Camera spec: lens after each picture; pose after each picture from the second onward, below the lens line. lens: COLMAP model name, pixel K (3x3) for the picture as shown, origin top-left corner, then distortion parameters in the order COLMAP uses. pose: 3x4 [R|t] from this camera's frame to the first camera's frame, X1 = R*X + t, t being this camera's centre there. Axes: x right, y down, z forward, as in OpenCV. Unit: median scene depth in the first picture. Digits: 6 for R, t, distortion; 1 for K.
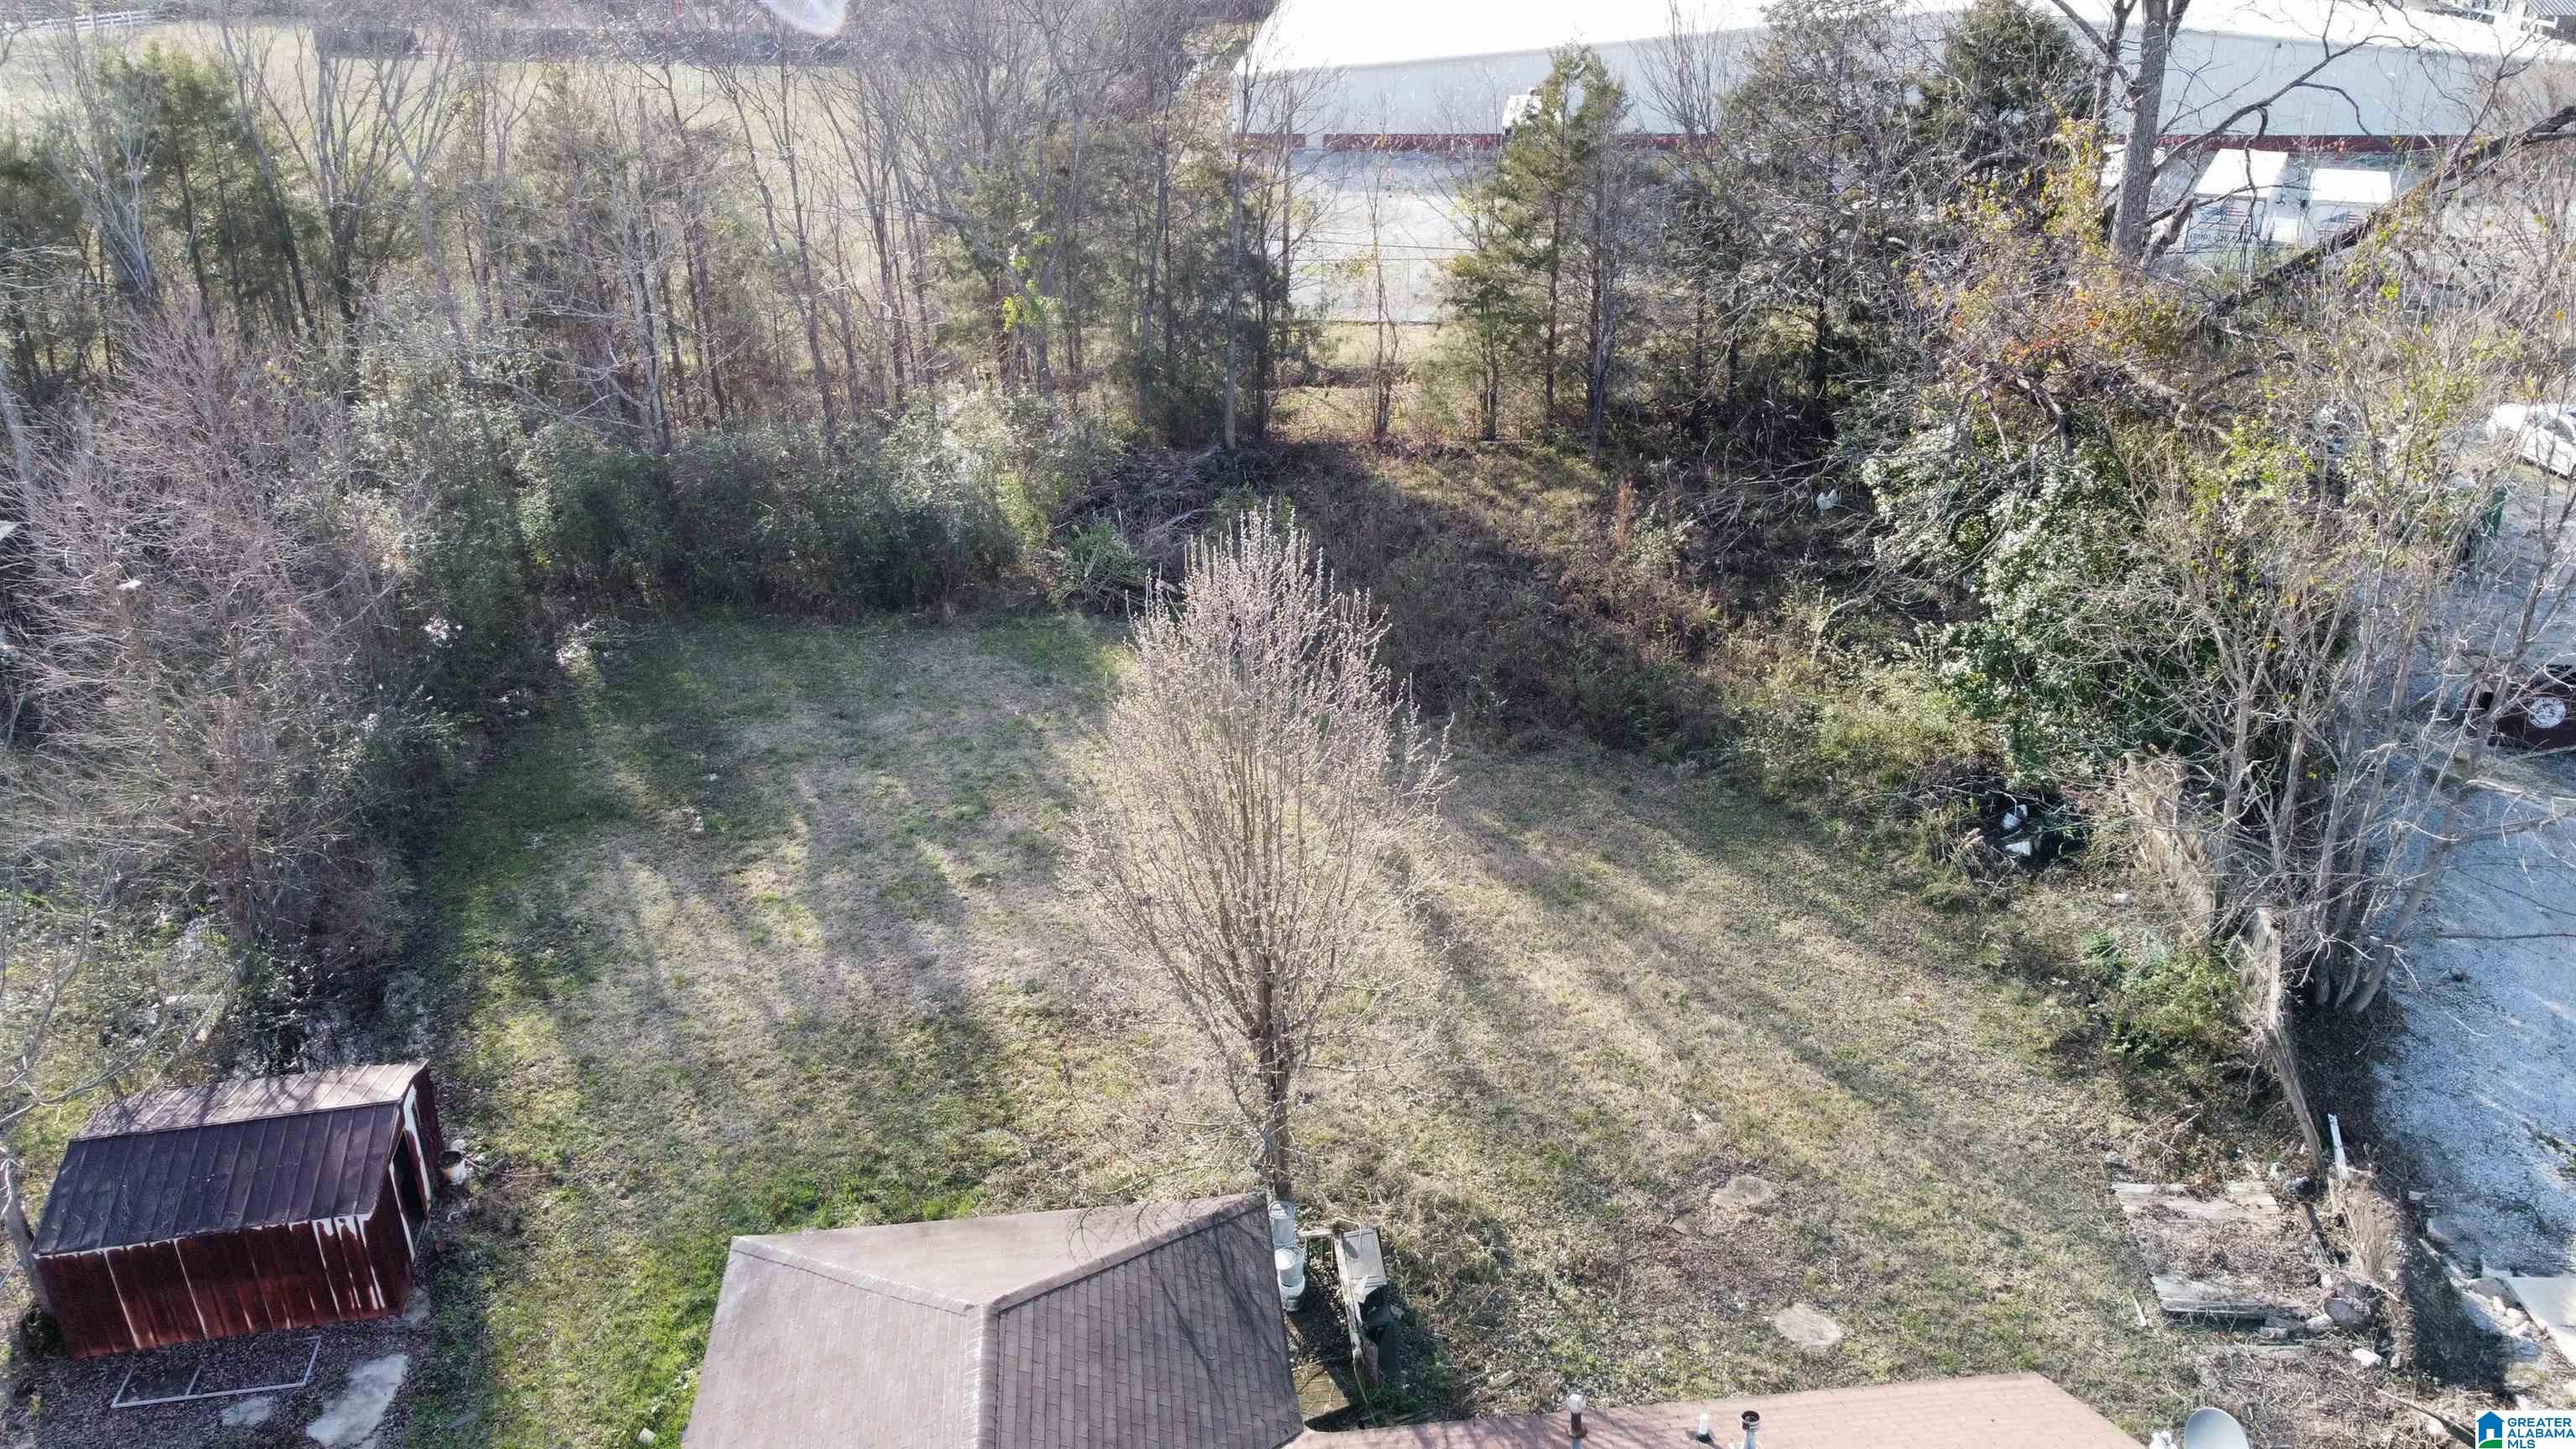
lens RADIAL K [[1841.9, 0, 1286.2], [0, 1841.9, 725.2], [0, 0, 1]] dist [-0.003053, -0.005709]
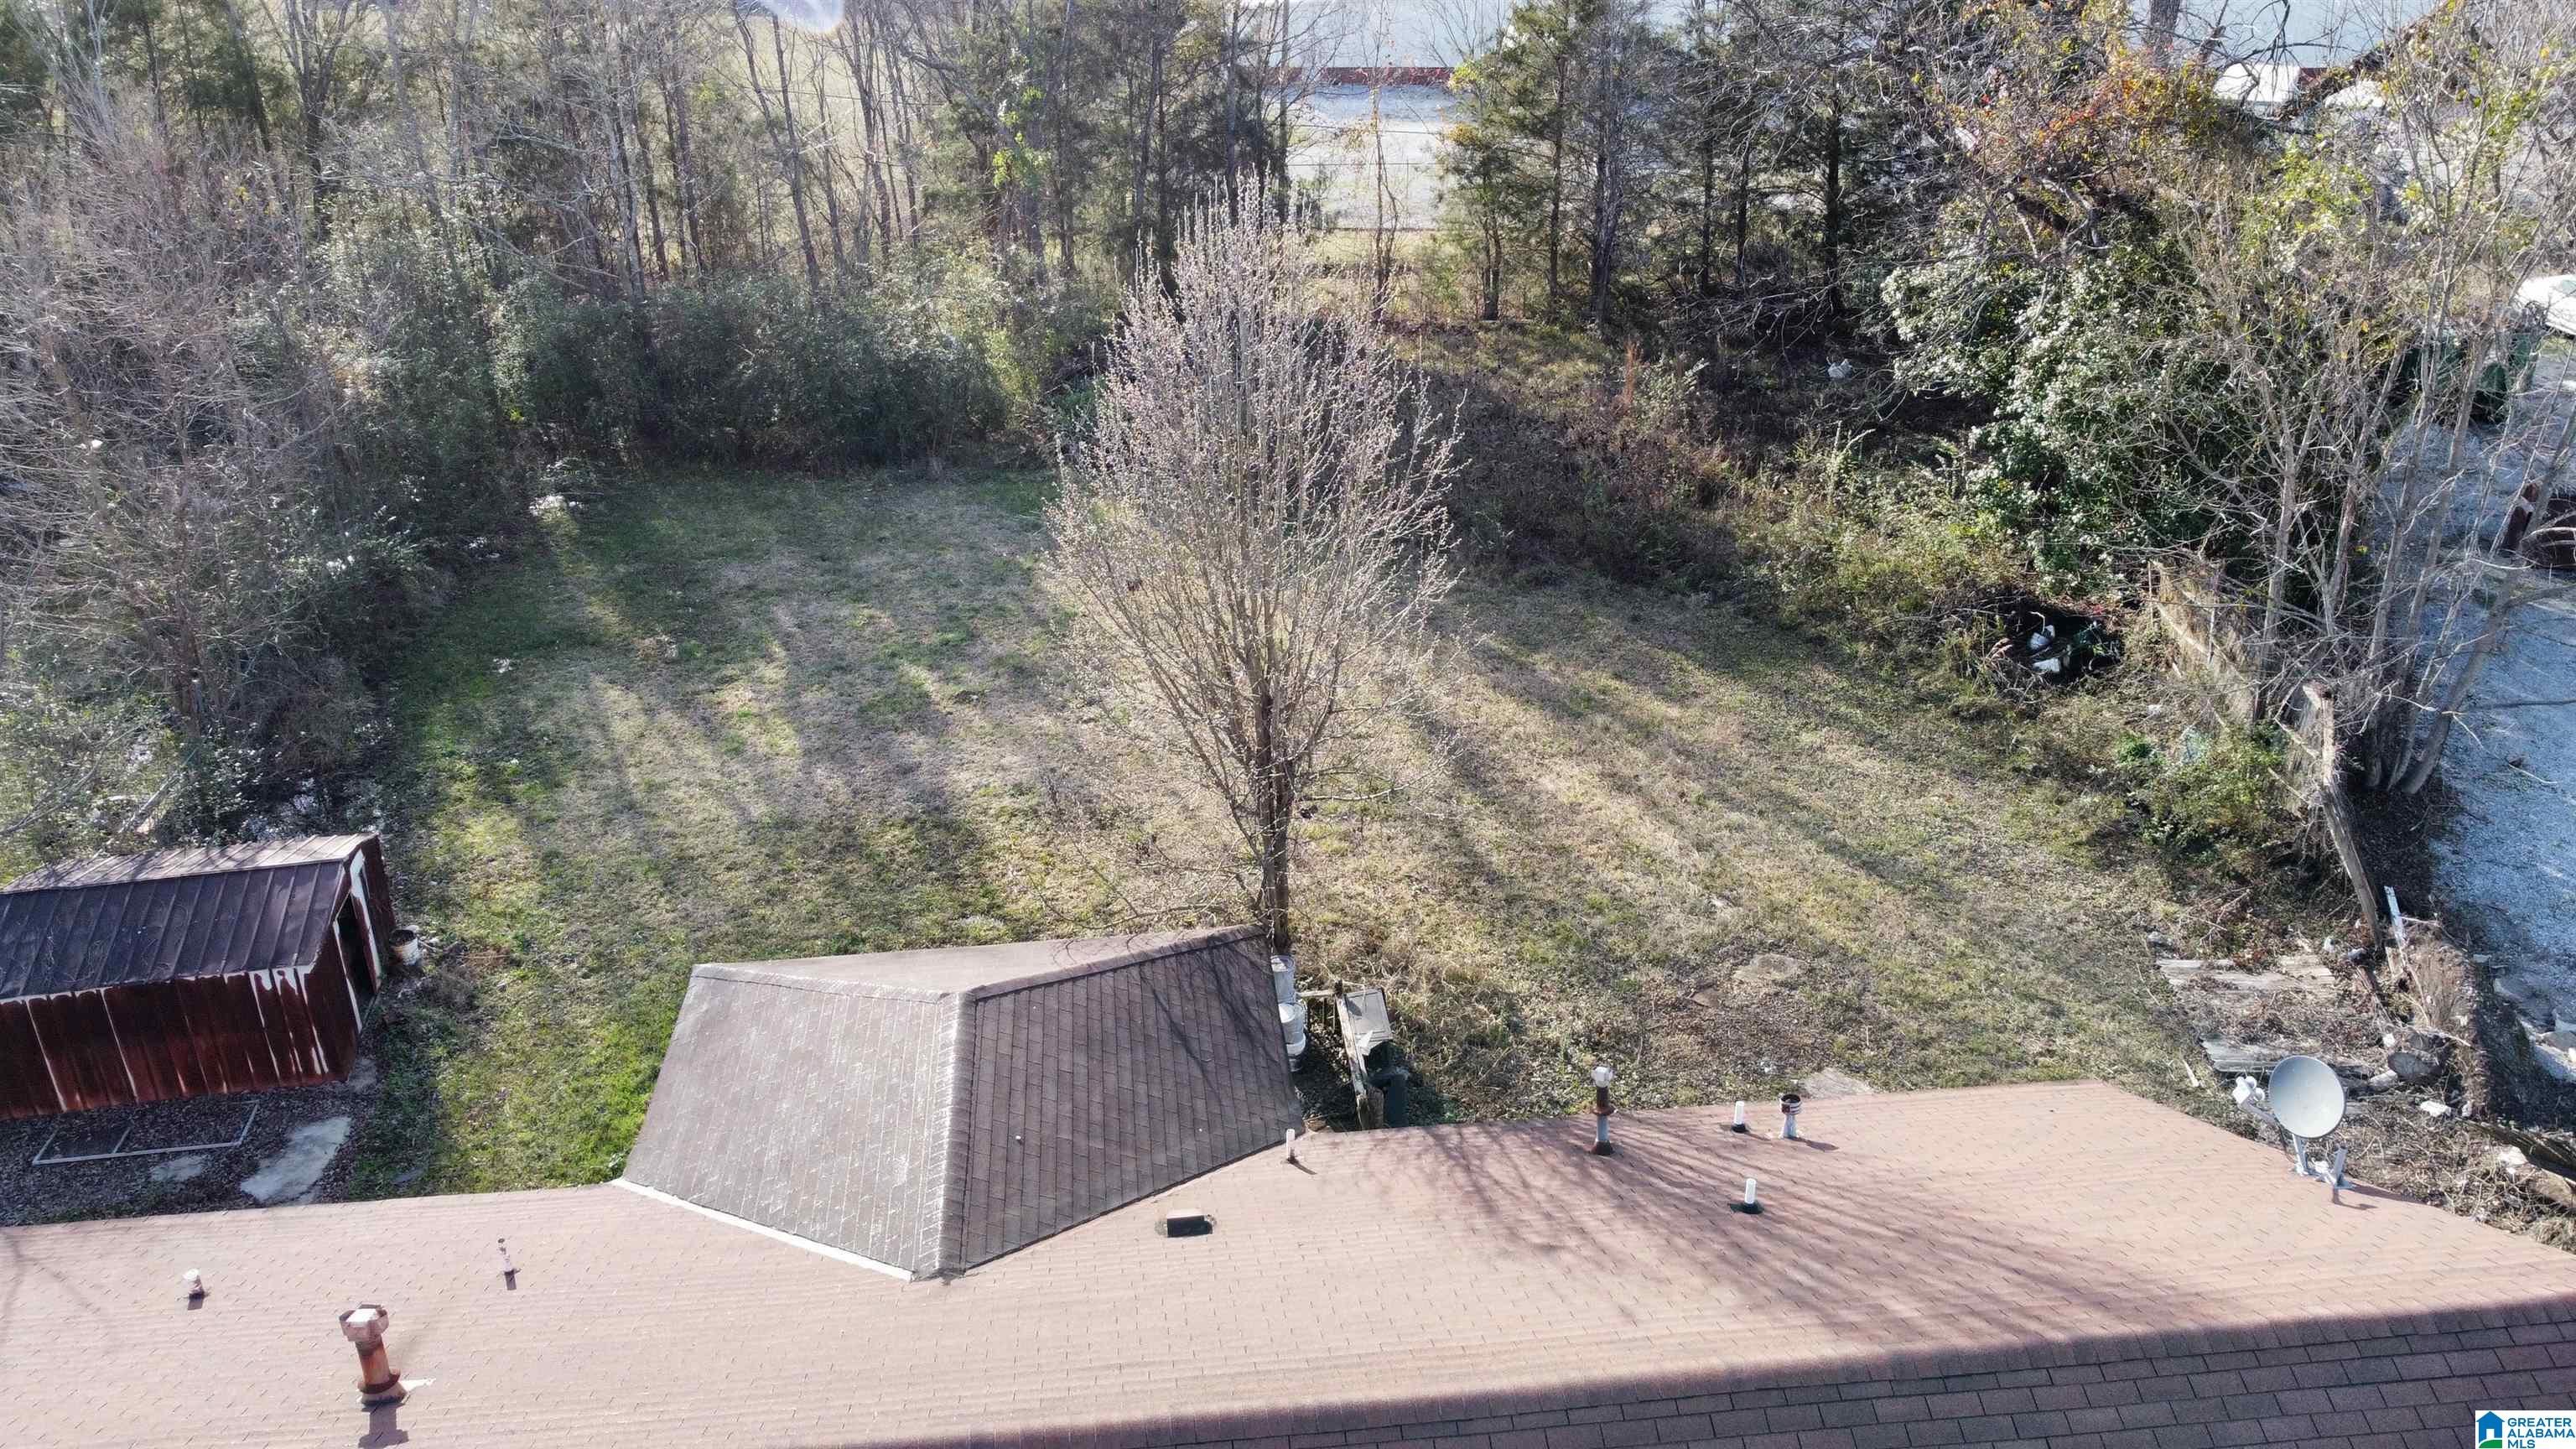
lens RADIAL K [[1841.9, 0, 1285.7], [0, 1841.9, 723.7], [0, 0, 1]] dist [-0.003053, -0.005709]
pose [[0.999998, -0.000393, 0.002060, -0.001460], [0.000396, 0.999999, -0.001052, 0.104304], [-0.002059, 0.001052, 0.999997, 0.042947]]
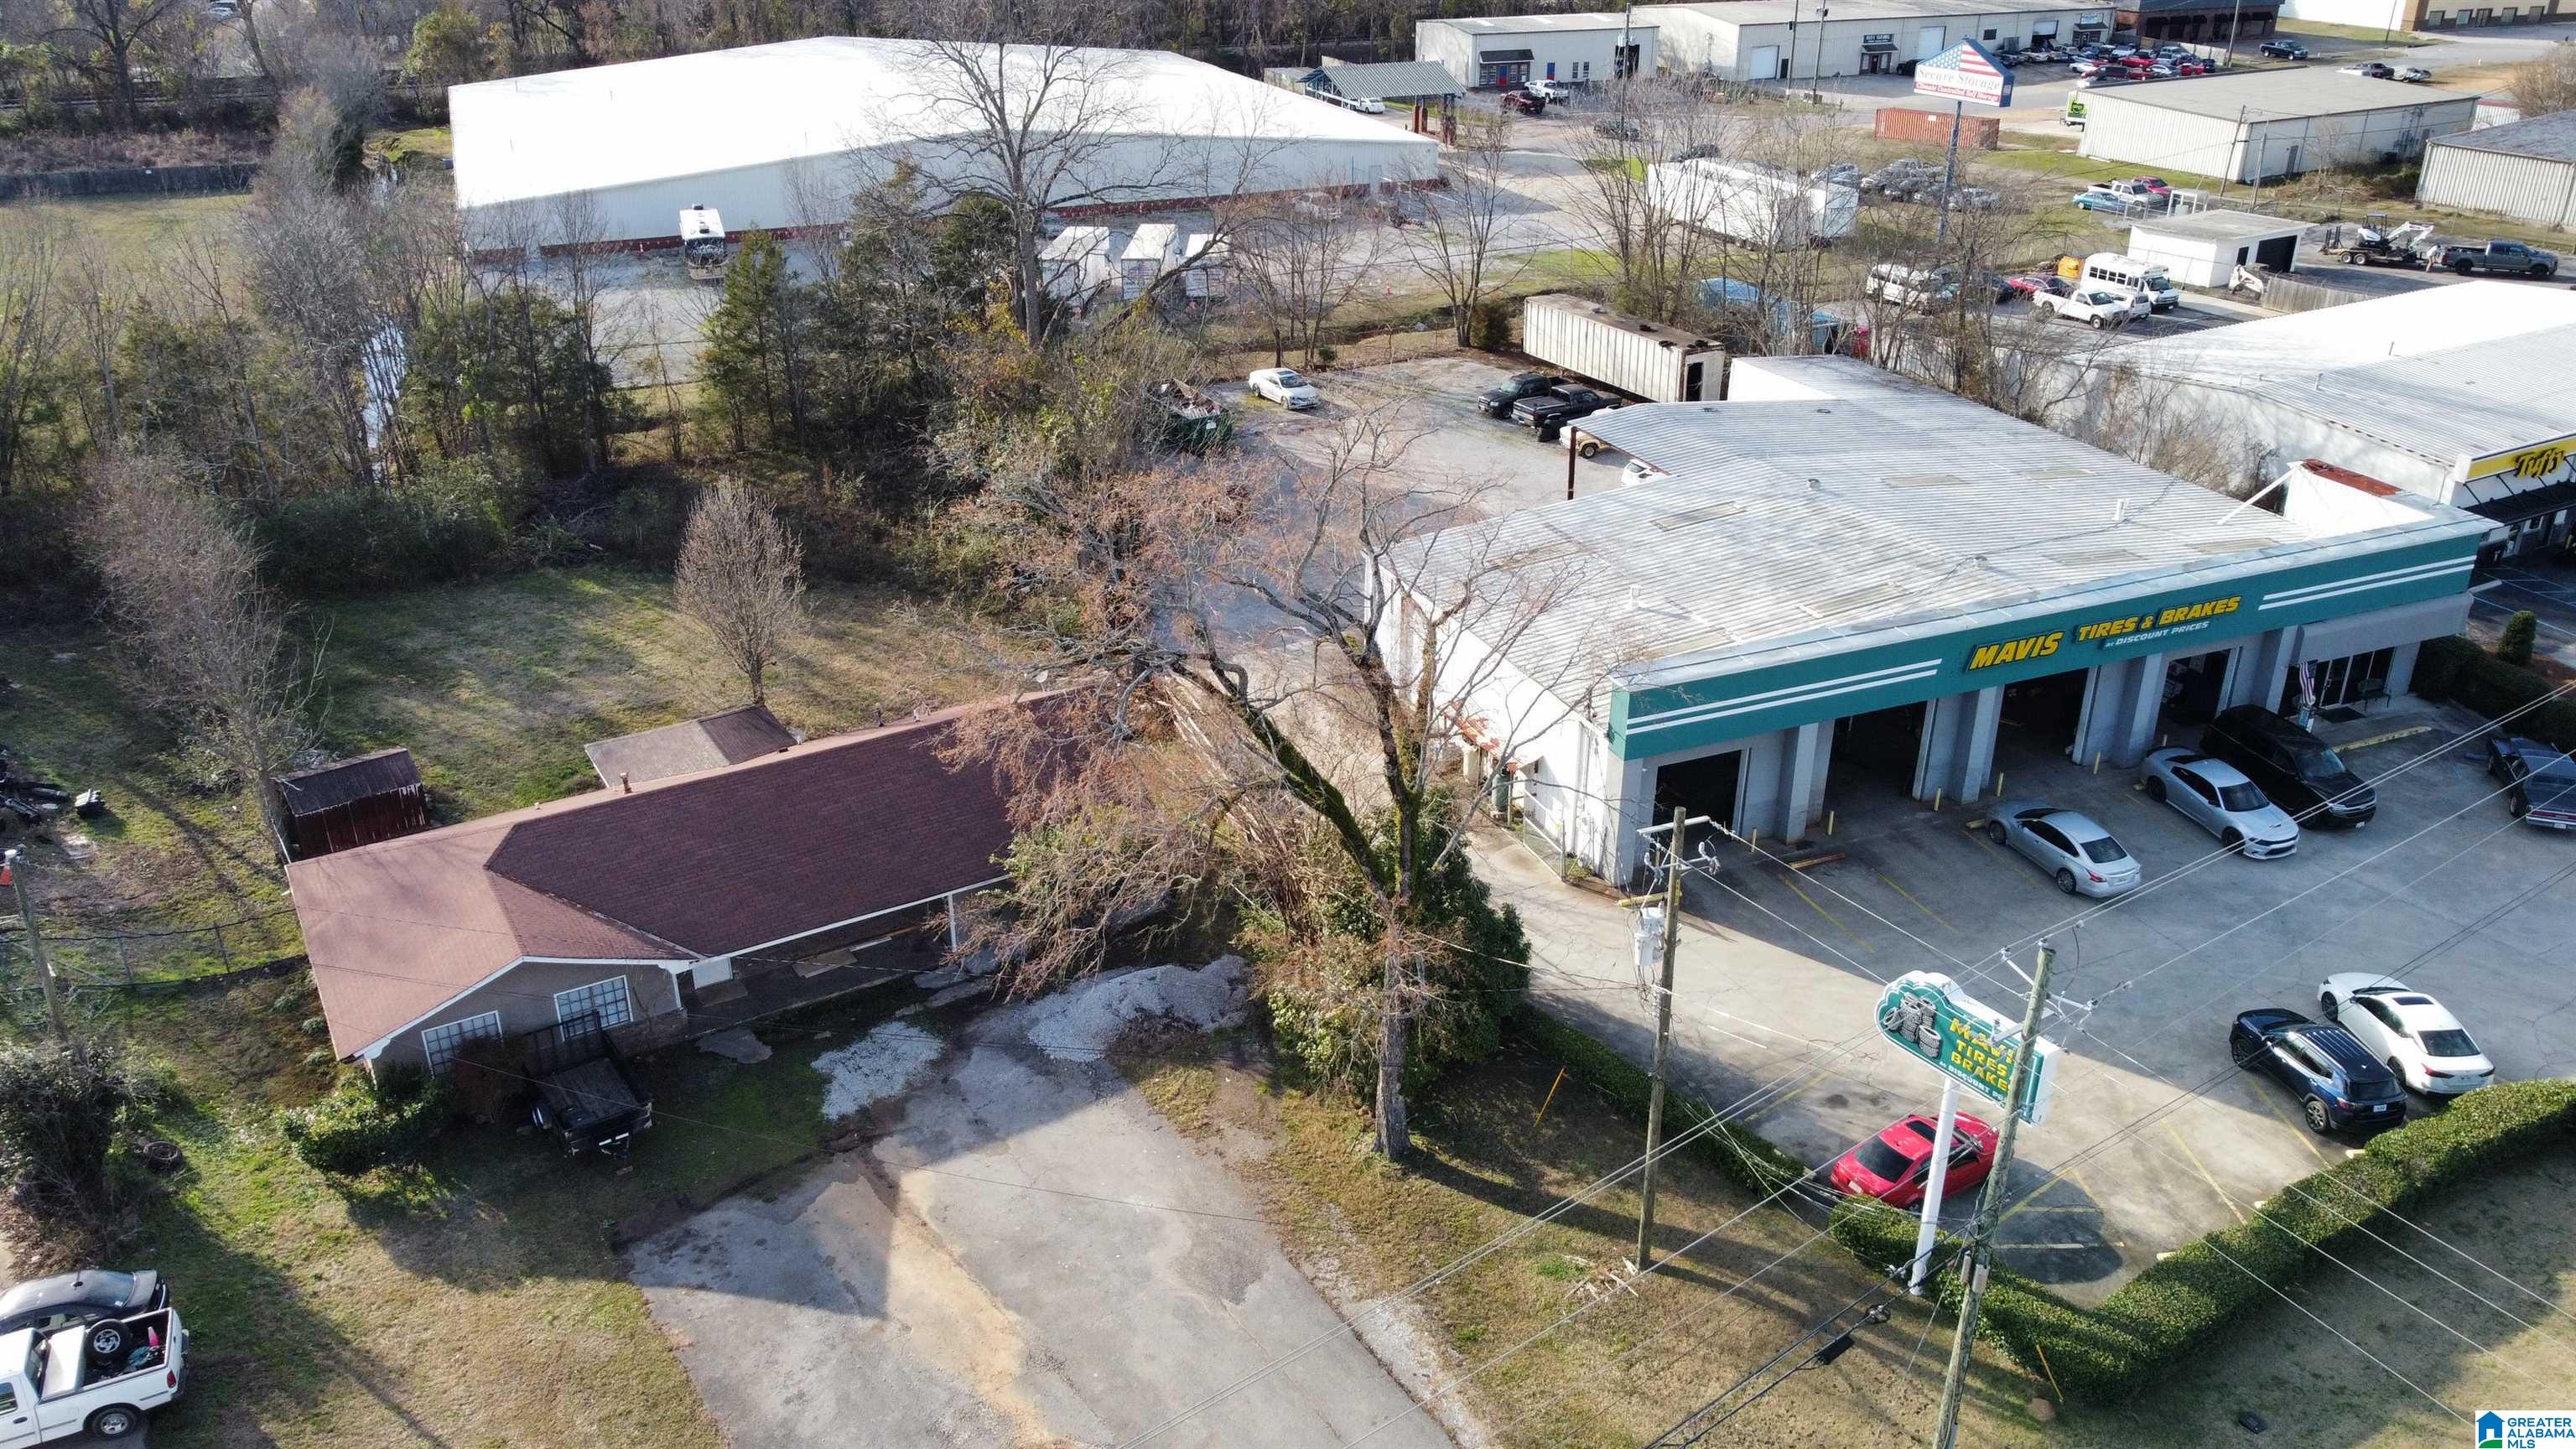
lens RADIAL K [[1841.9, 0, 1282.2], [0, 1841.9, 721.8], [0, 0, 1]] dist [-0.003053, -0.005709]
pose [[0.897710, -0.178867, 0.402645, -0.313915], [0.179076, 0.983121, 0.037475, 0.218676], [-0.402552, 0.038463, 0.914589, -1.398074]]
